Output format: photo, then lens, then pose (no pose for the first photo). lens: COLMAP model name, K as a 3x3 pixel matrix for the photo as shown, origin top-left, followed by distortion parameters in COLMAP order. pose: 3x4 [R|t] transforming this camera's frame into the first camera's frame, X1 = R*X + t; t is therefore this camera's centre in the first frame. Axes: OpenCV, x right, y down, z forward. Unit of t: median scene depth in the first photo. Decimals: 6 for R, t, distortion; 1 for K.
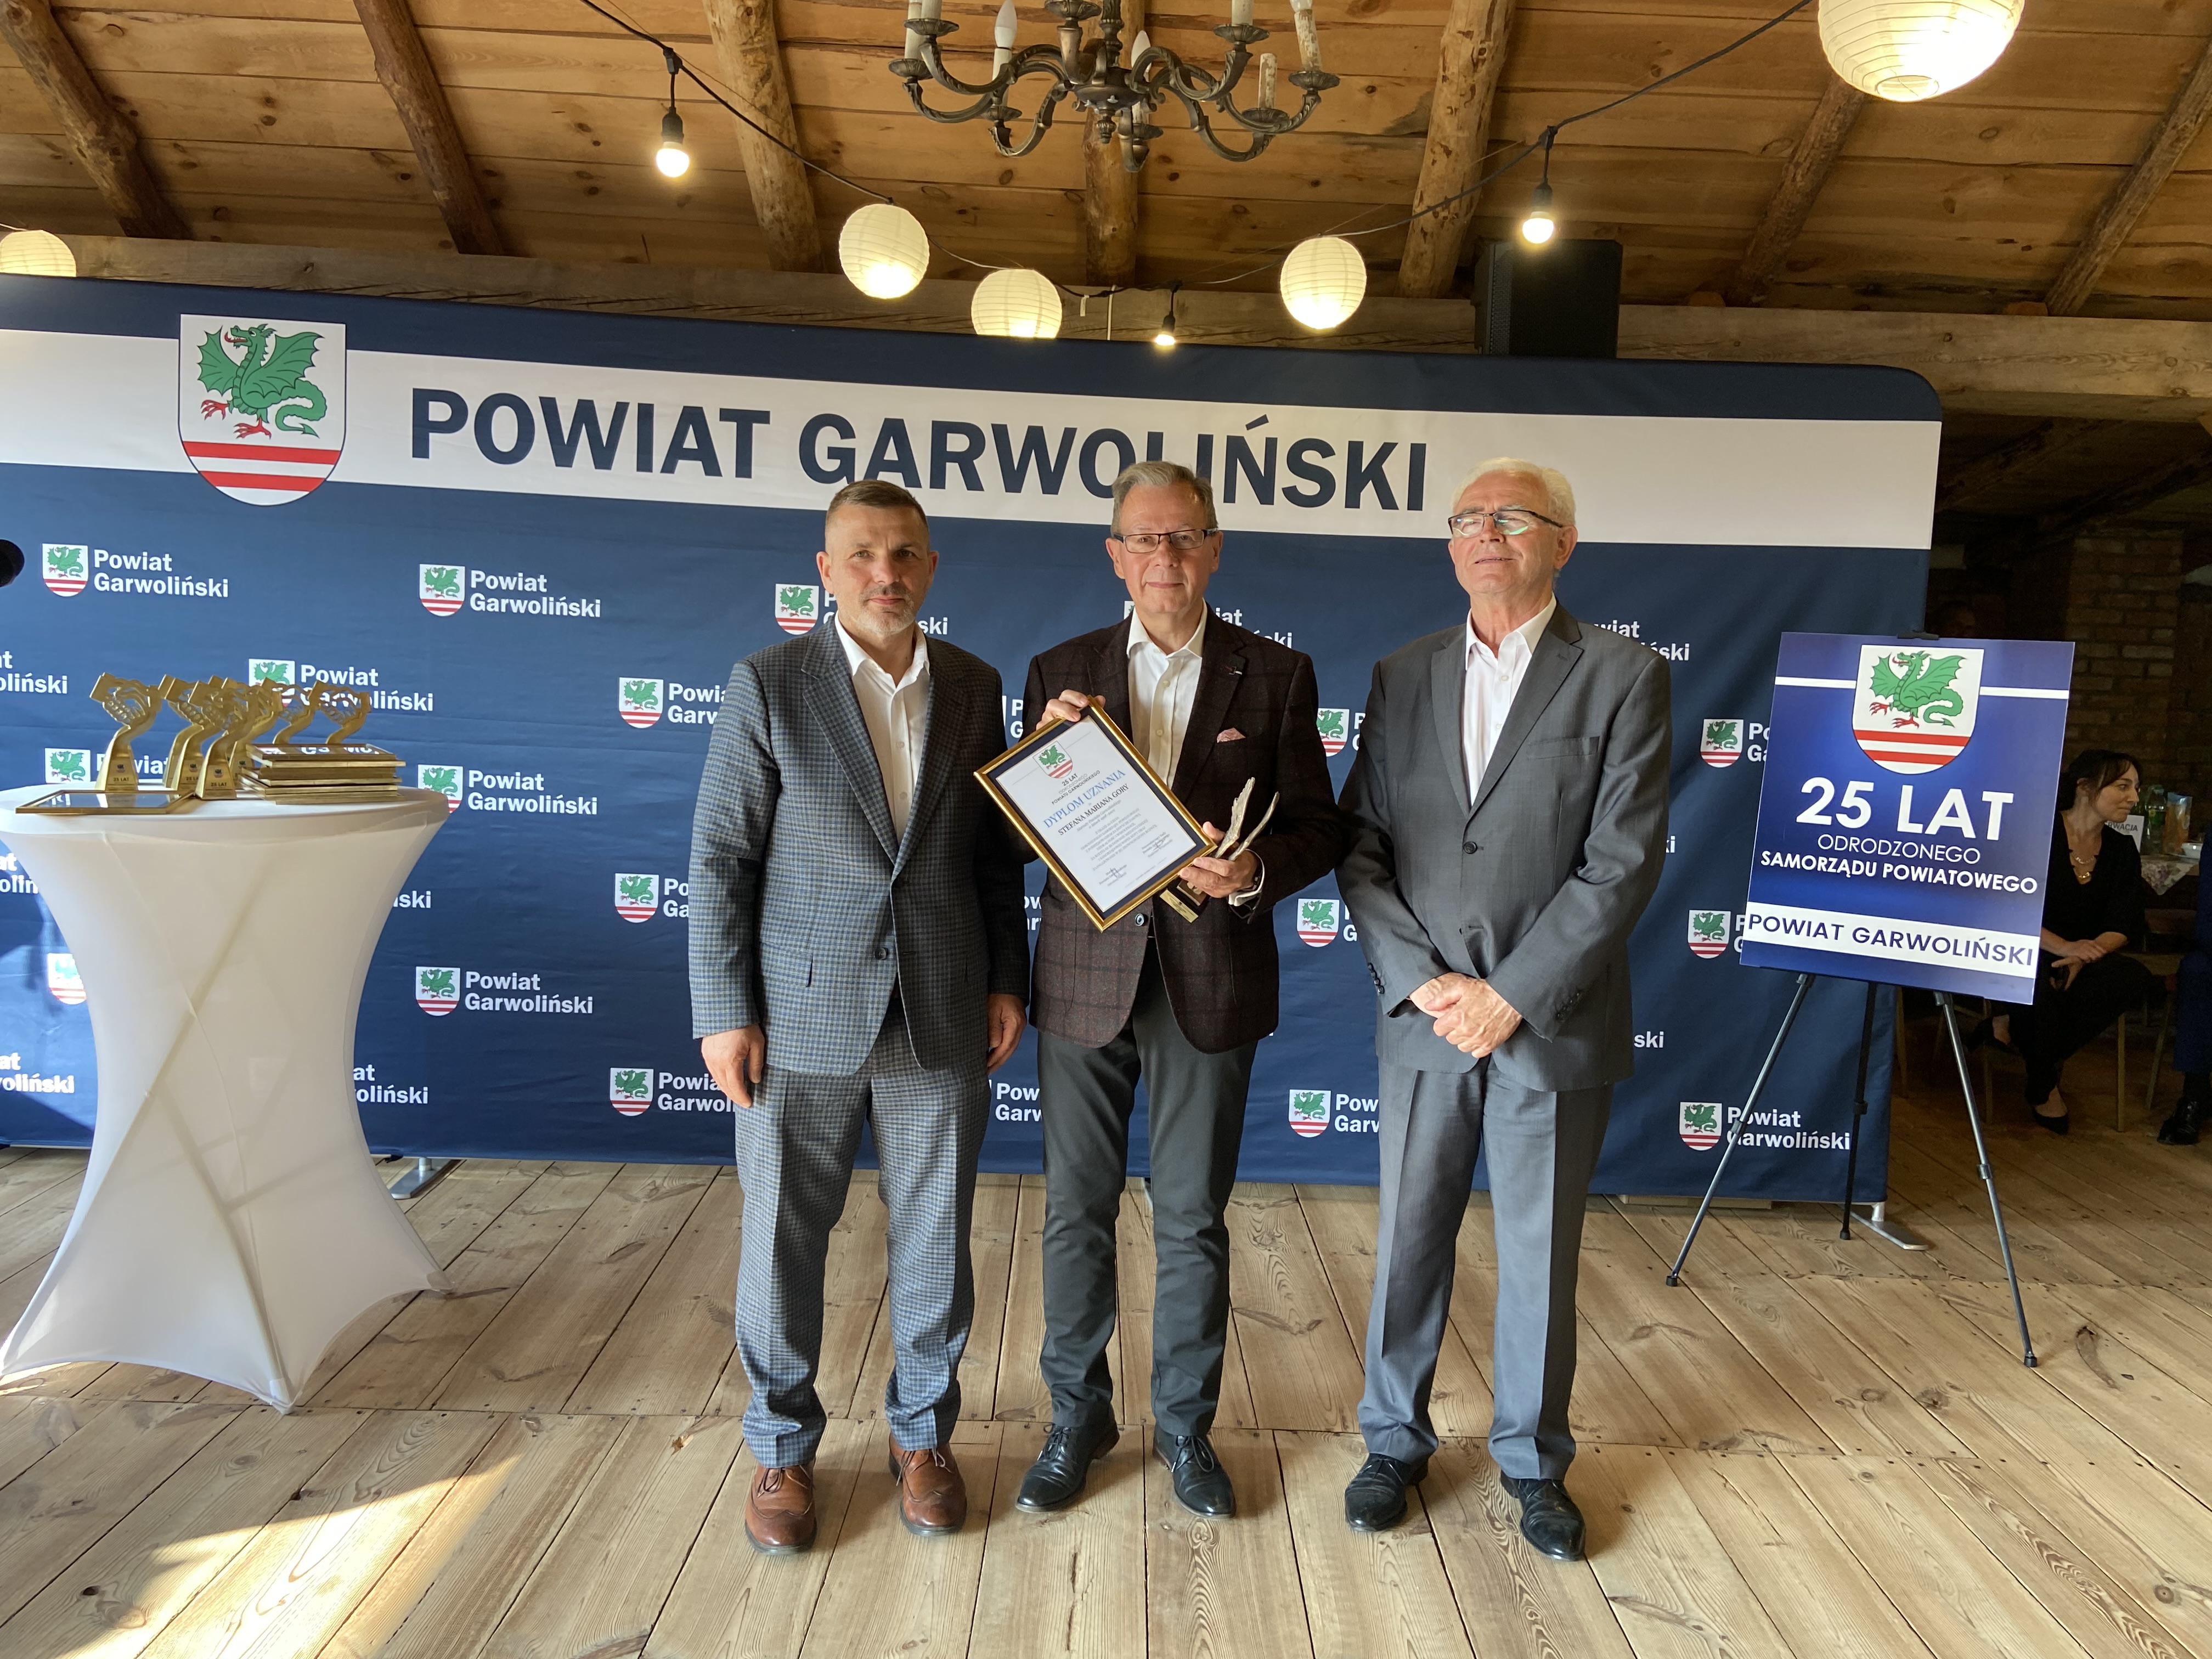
lens RADIAL K [[1682.7, 0, 1118.3], [0, 1682.7, 820.6], [0, 0, 1]] dist [0.104217, -0.113813]
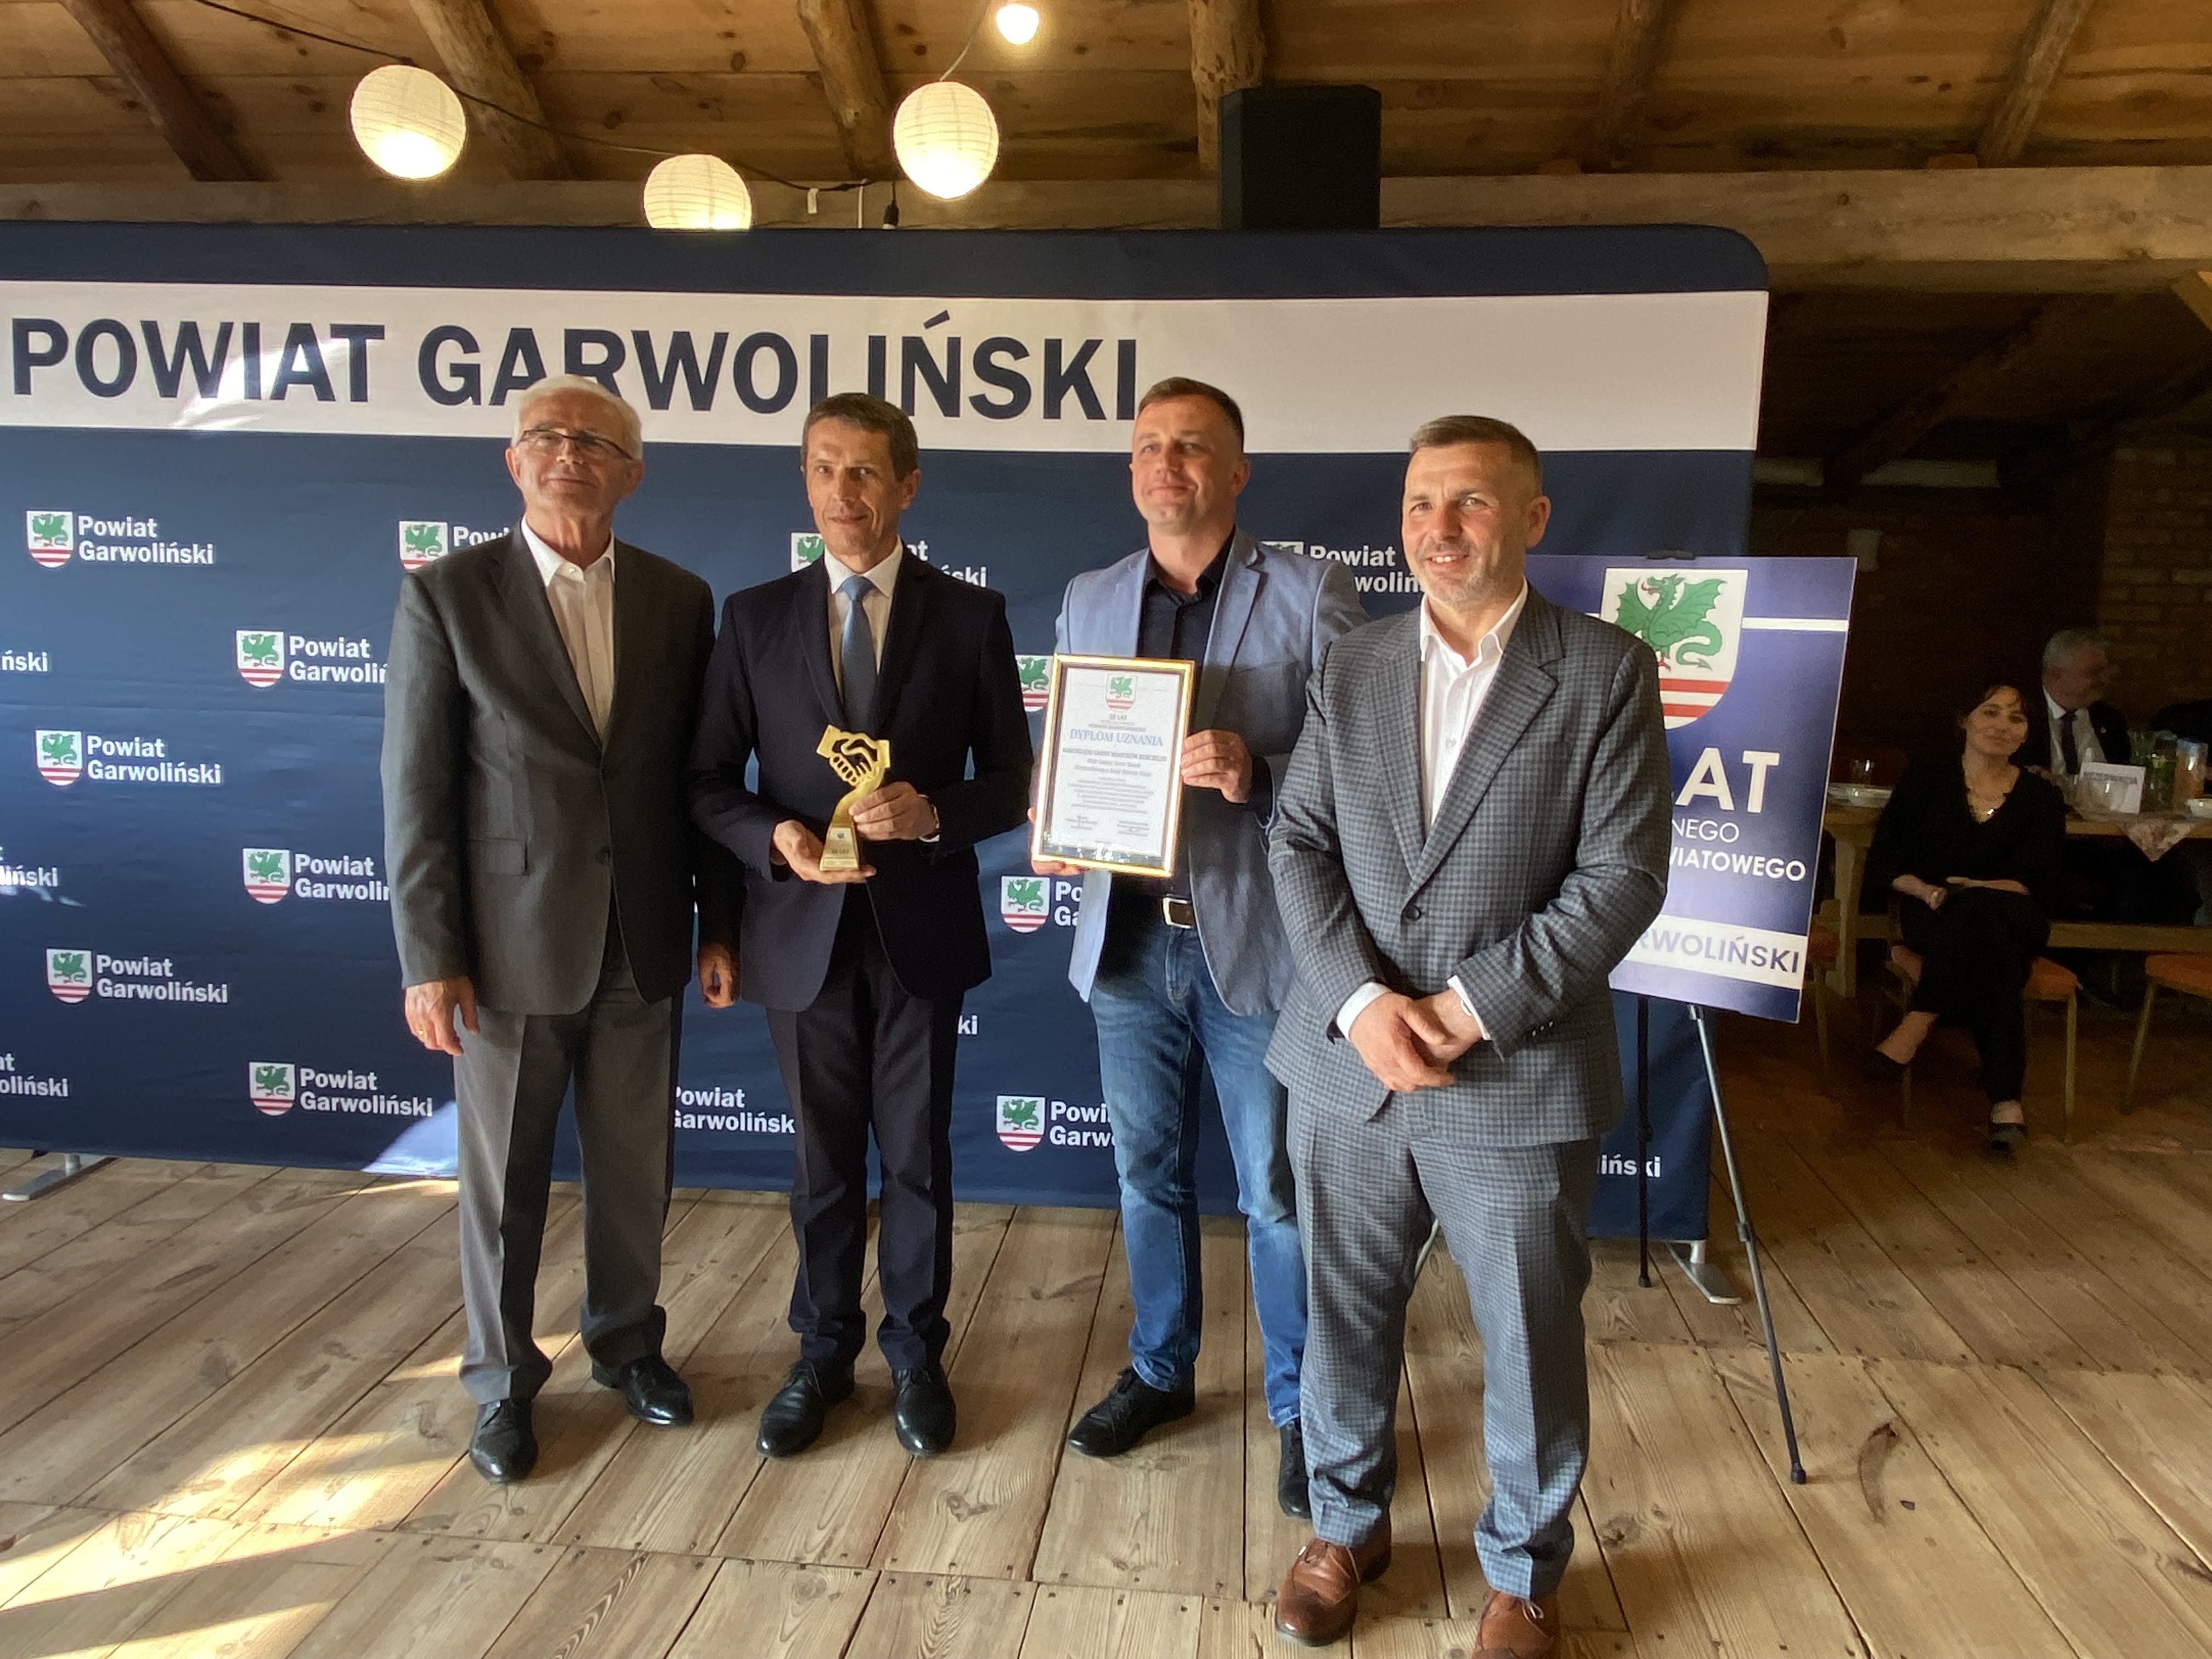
lens RADIAL K [[1607.8, 0, 1112.4], [0, 1607.8, 806.5], [0, 0, 1]] dist [0.077338, -0.093825]
pose [[0.993013, -0.003229, -0.117960, 0.266461], [0.006295, 0.999652, 0.025631, -0.010735], [0.117836, -0.026194, 0.992687, 0.196736]]
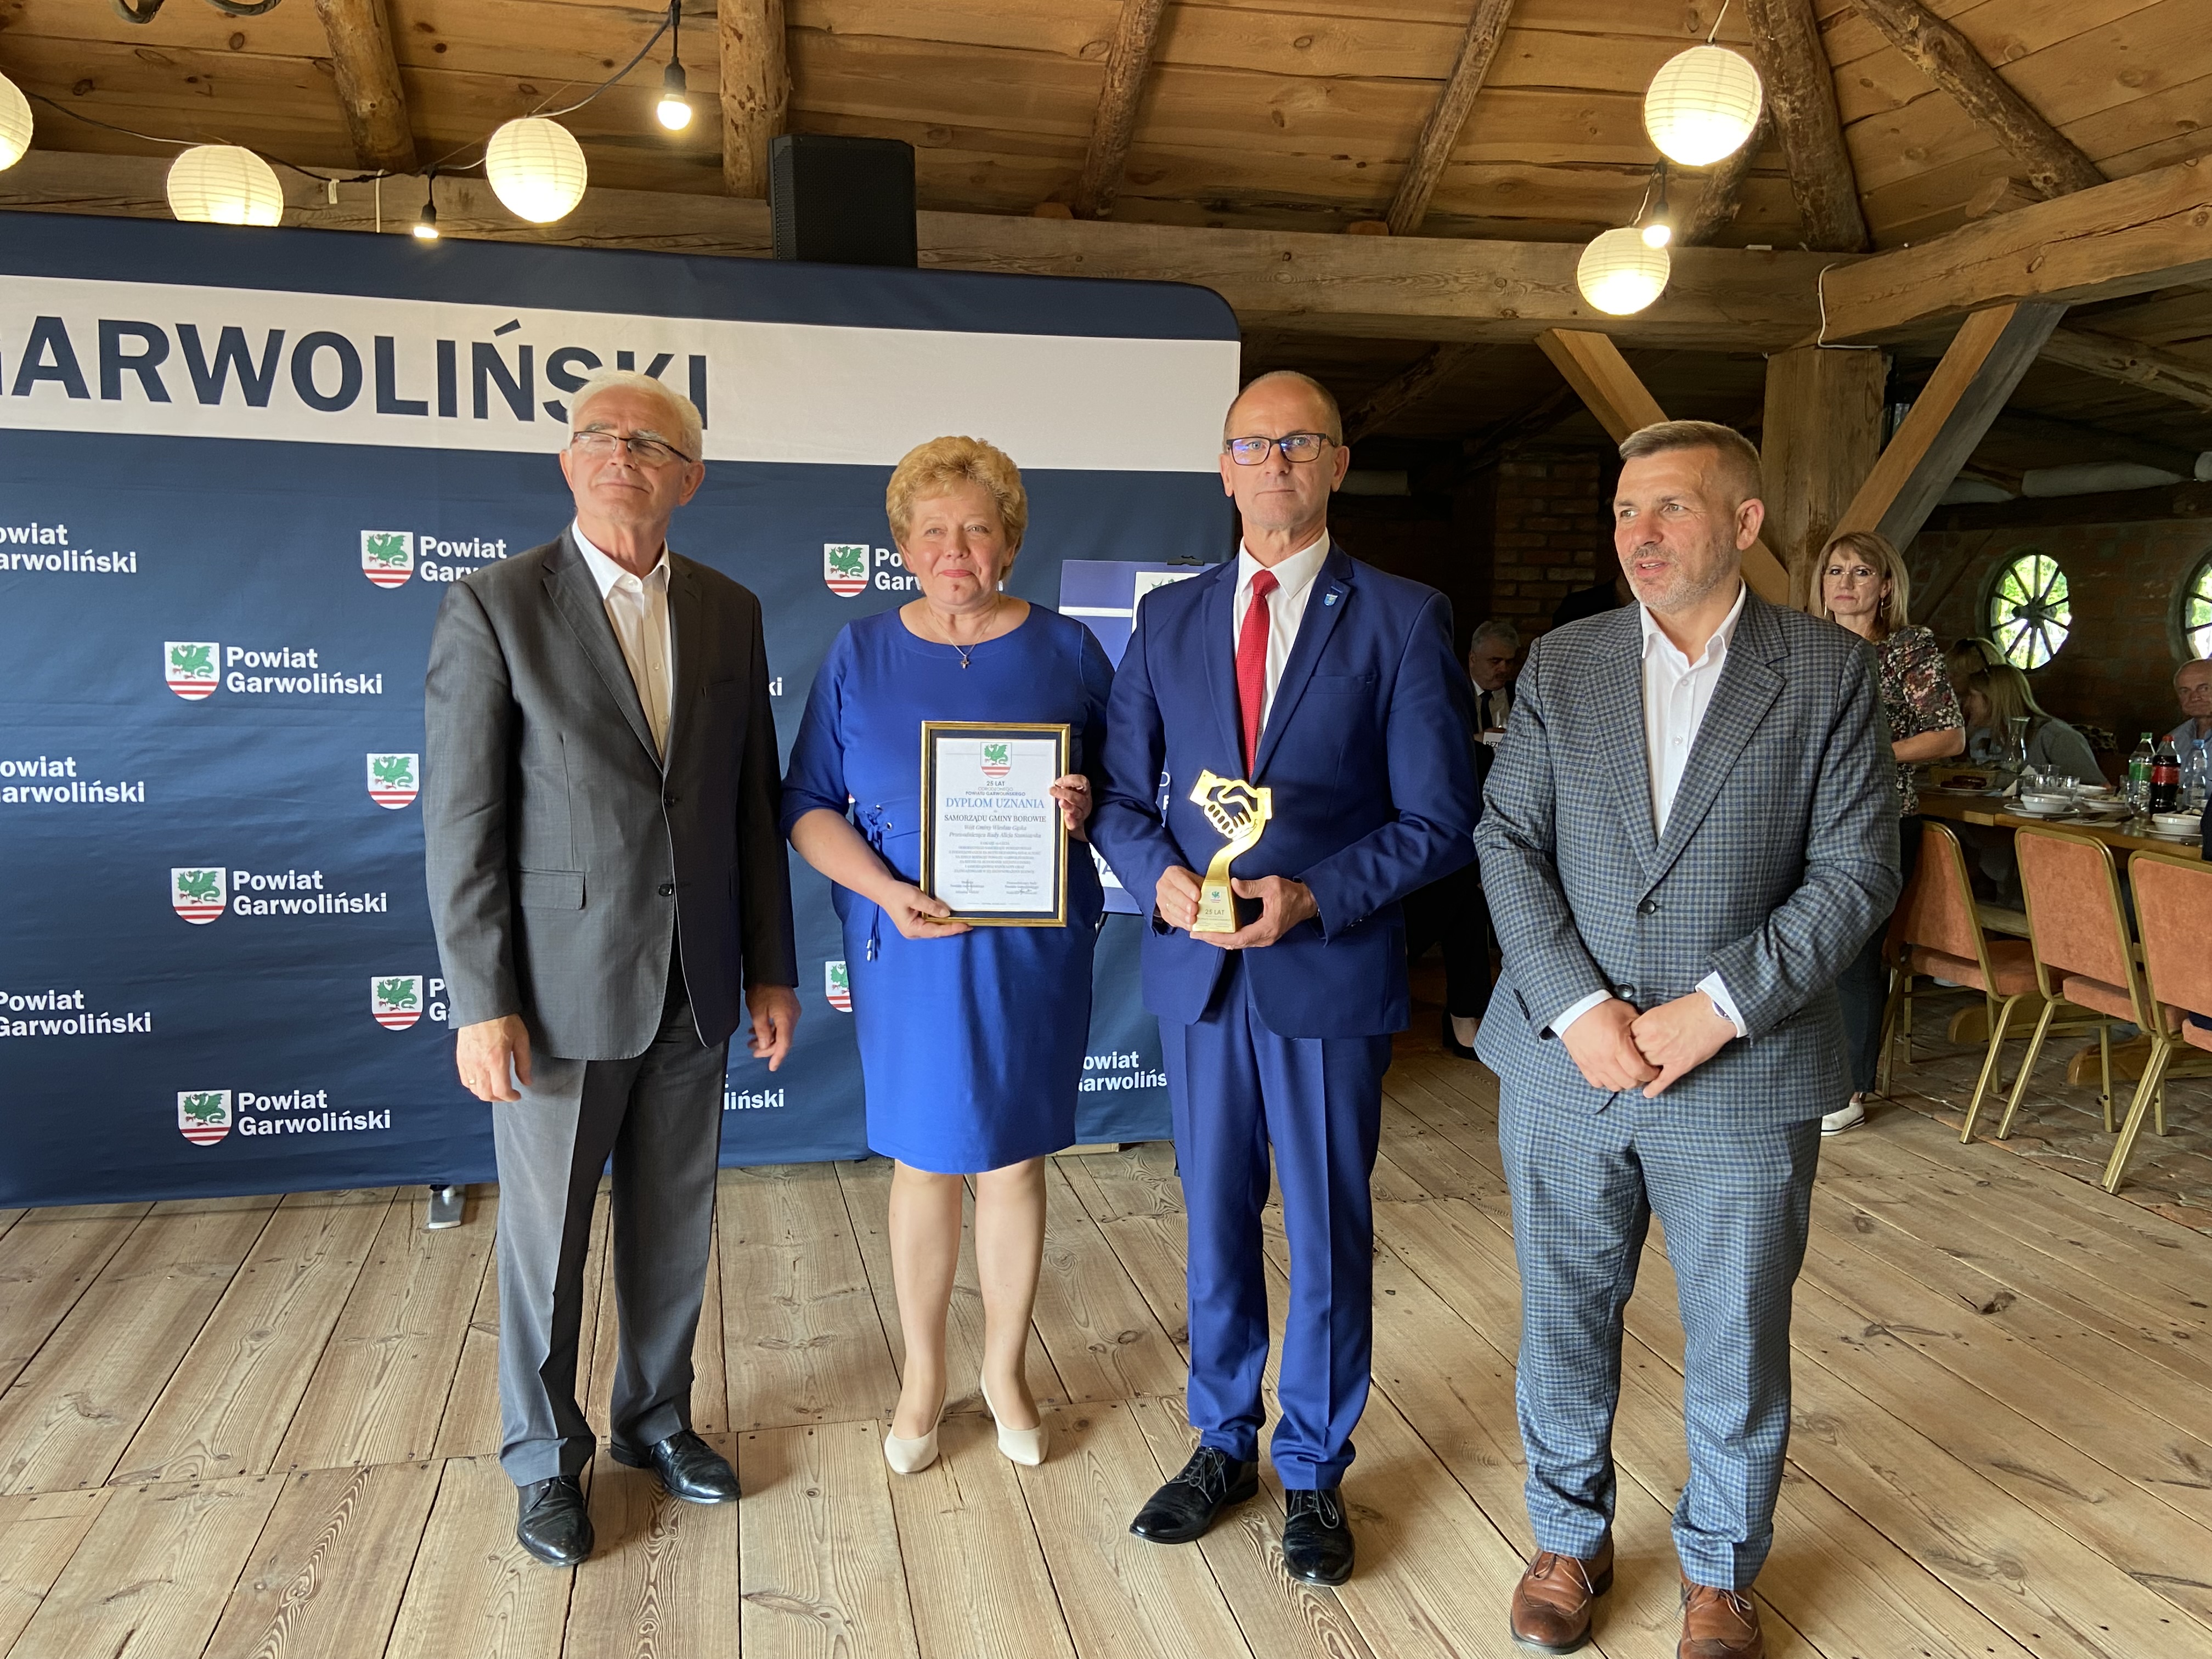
lens RADIAL K [[1790.5, 0, 1086.7], [0, 1790.5, 822.5], [0, 0, 1]] dist [0.103007, -0.122758]
pose [[0.979215, -0.046959, 0.197313, 0.180278], [0.041680, 0.998655, 0.030824, 0.006944], [-0.198495, -0.021959, 0.979856, 0.003343]]
